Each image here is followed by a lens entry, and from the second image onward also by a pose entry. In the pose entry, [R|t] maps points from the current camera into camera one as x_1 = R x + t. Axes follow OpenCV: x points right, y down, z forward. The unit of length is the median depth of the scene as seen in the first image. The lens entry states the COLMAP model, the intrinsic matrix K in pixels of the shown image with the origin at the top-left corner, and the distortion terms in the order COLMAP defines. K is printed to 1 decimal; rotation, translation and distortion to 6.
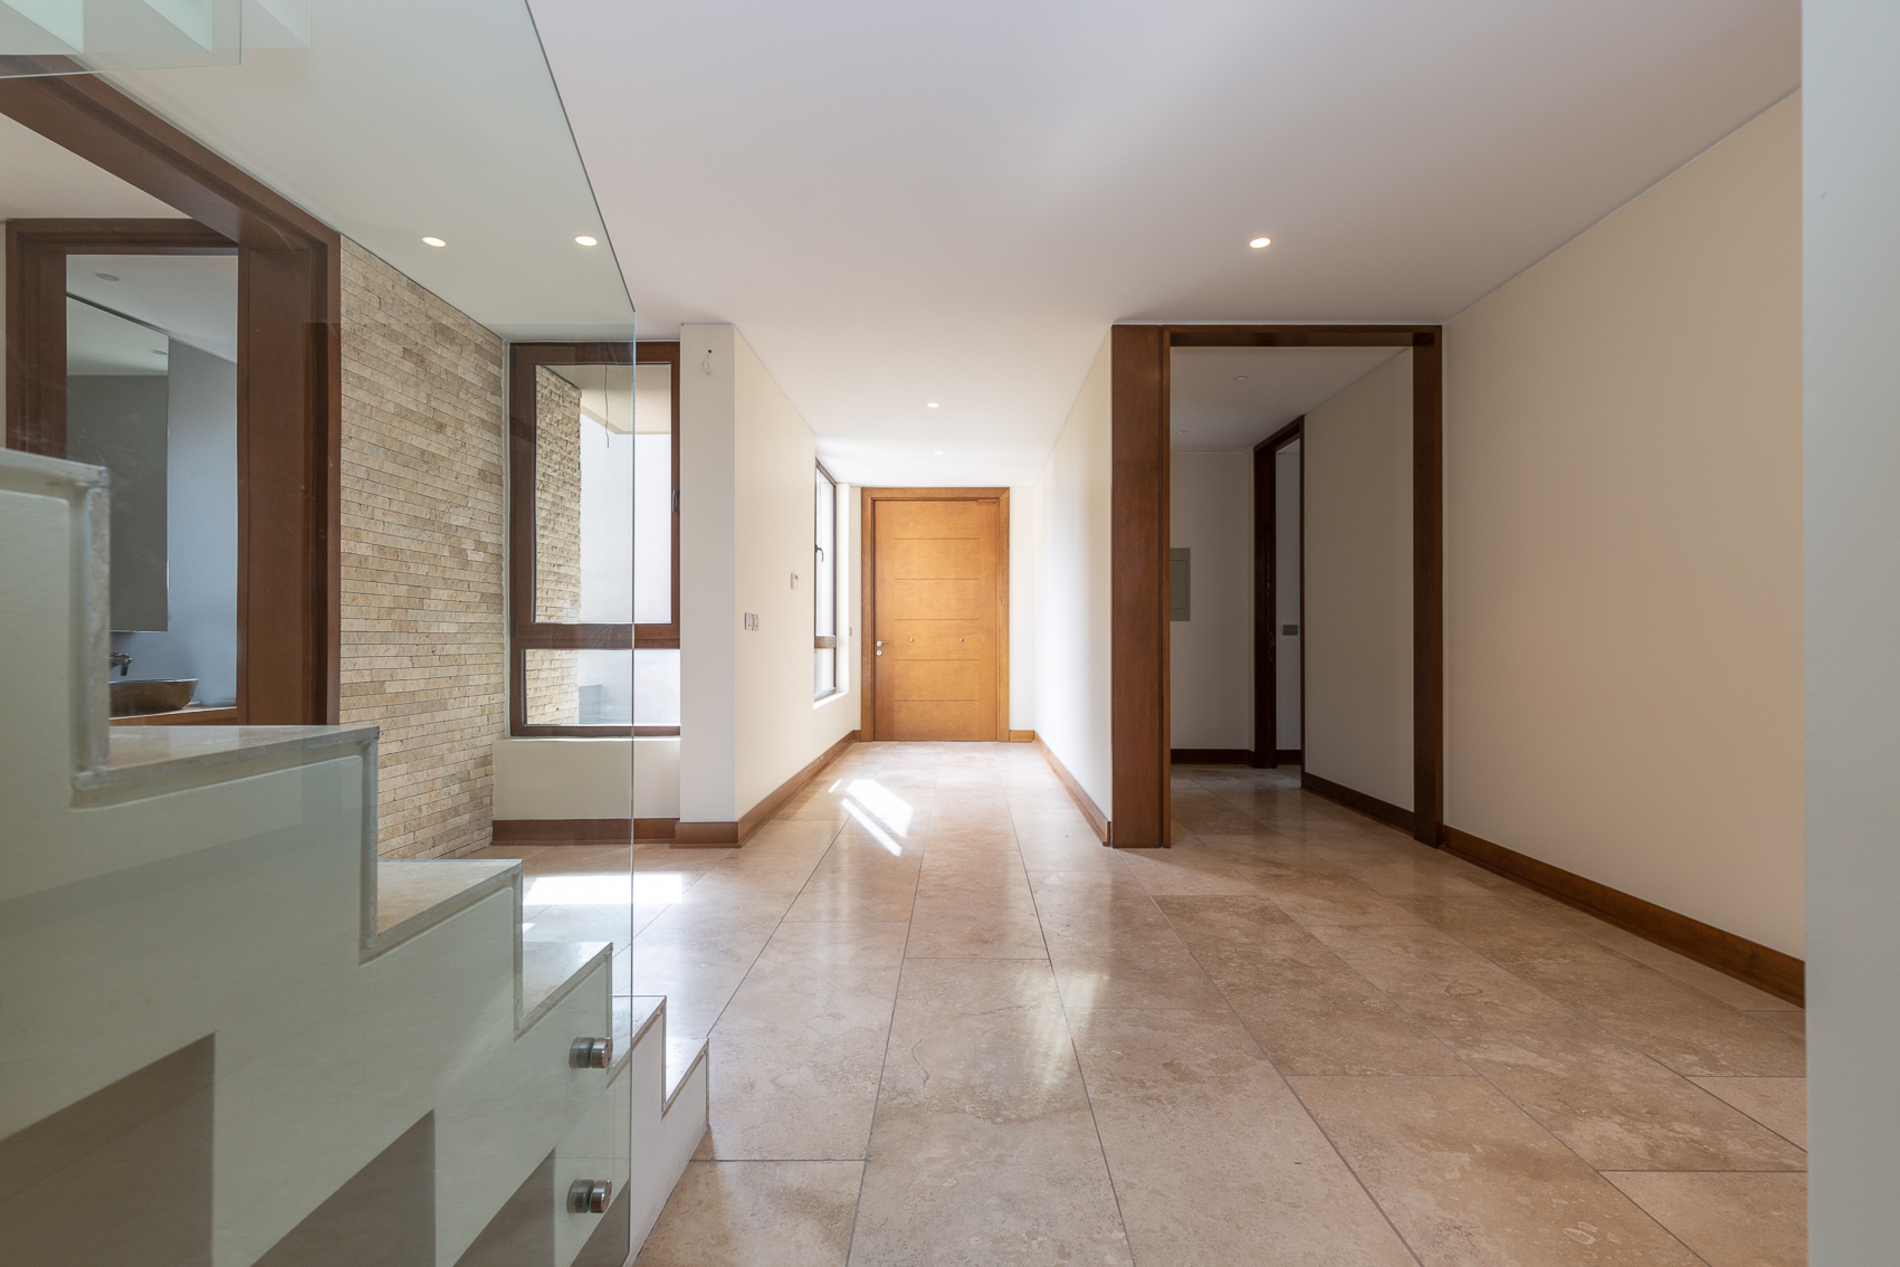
lens RADIAL K [[879.9, 0, 969.8], [0, 879.9, 638.2], [0, 0, 1]] dist [-0.027543, 0.000708]
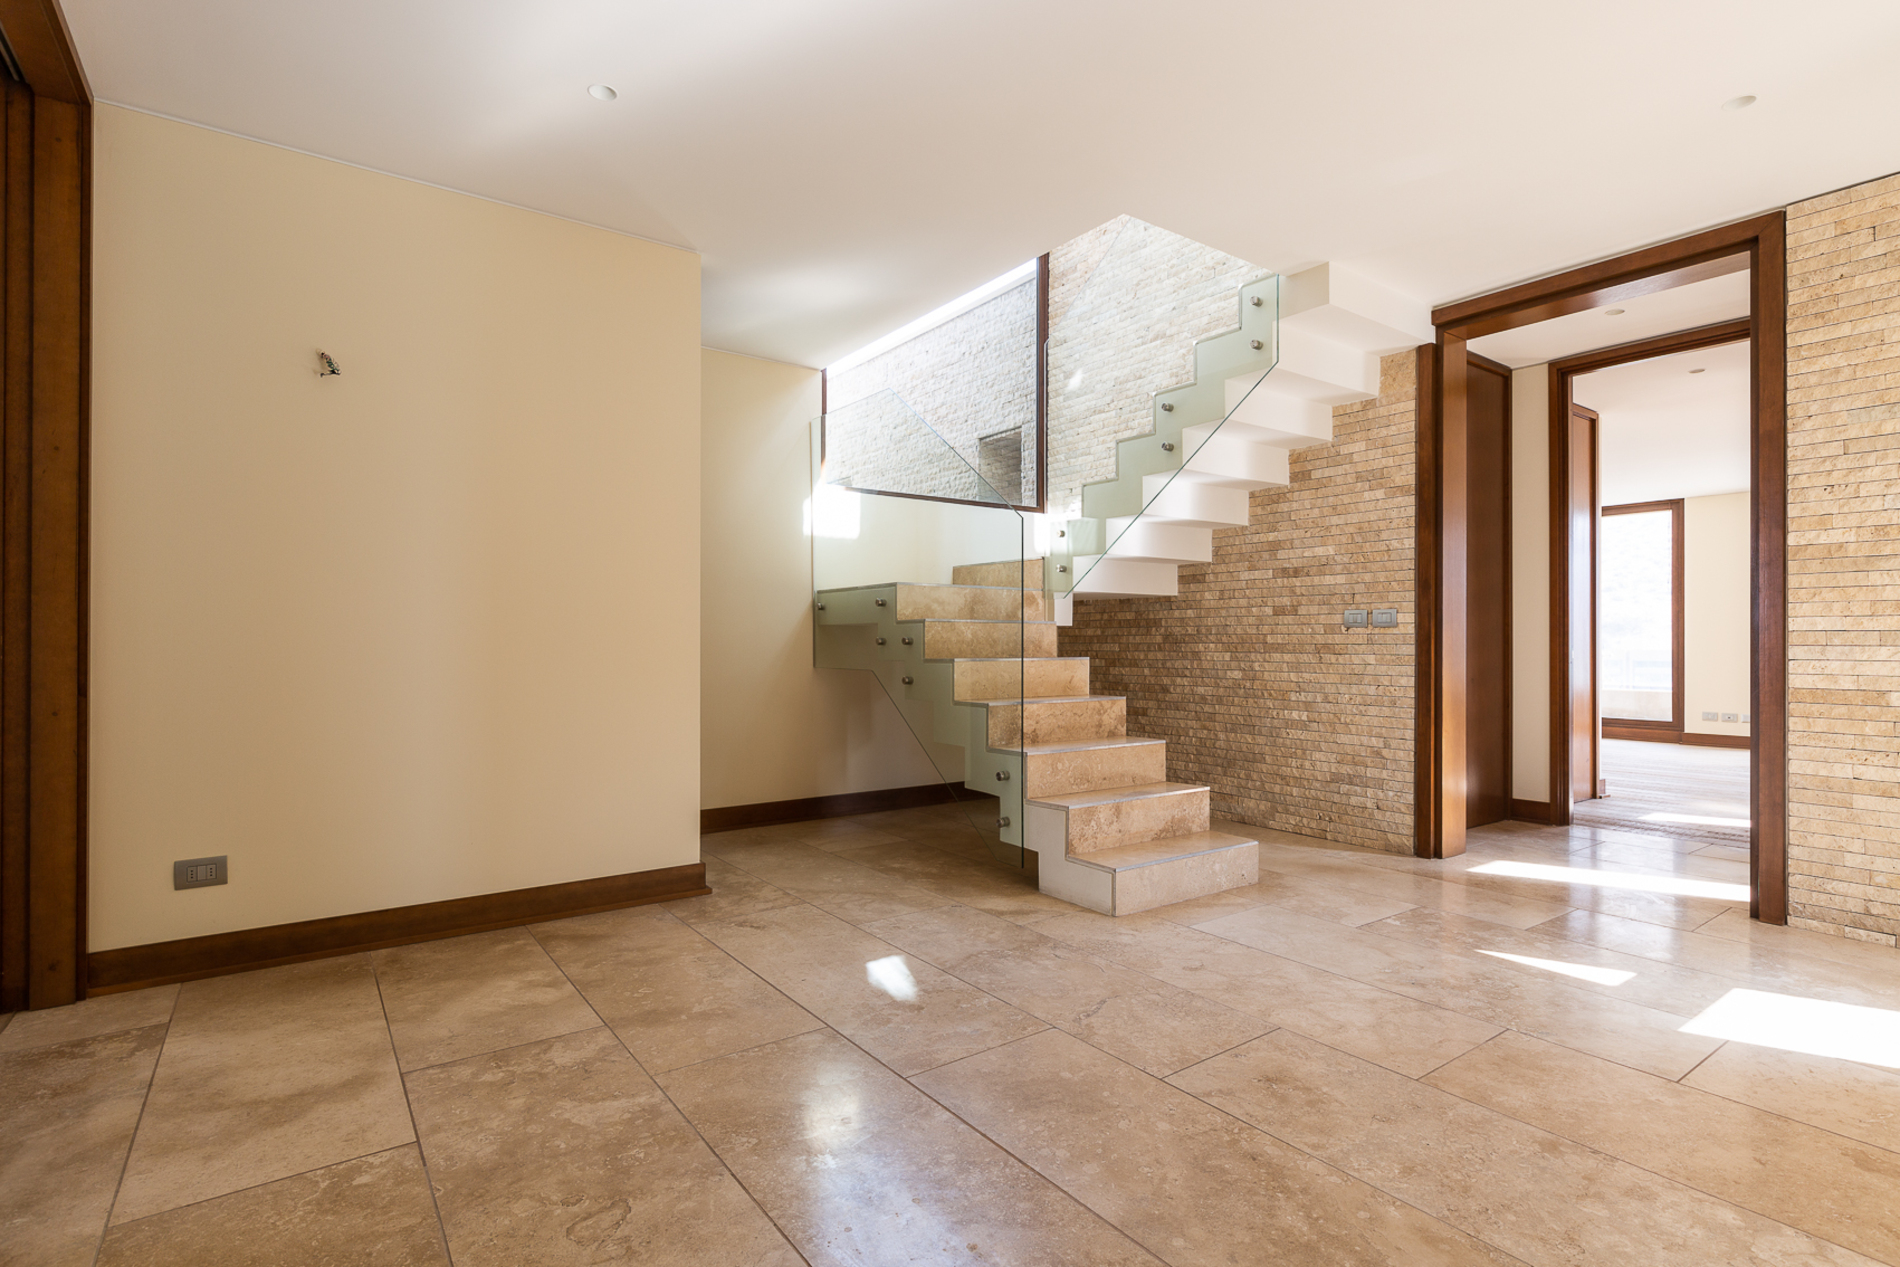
lens RADIAL K [[933.3, 0, 990.3], [0, 933.3, 633.5], [0, 0, 1]] dist [-0.002777, -0.000476]
pose [[-0.801875, 0.000466, -0.597492, 0.879785], [0.006335, 0.999950, -0.007722, -0.004886], [0.597459, -0.009977, -0.801838, 2.018334]]
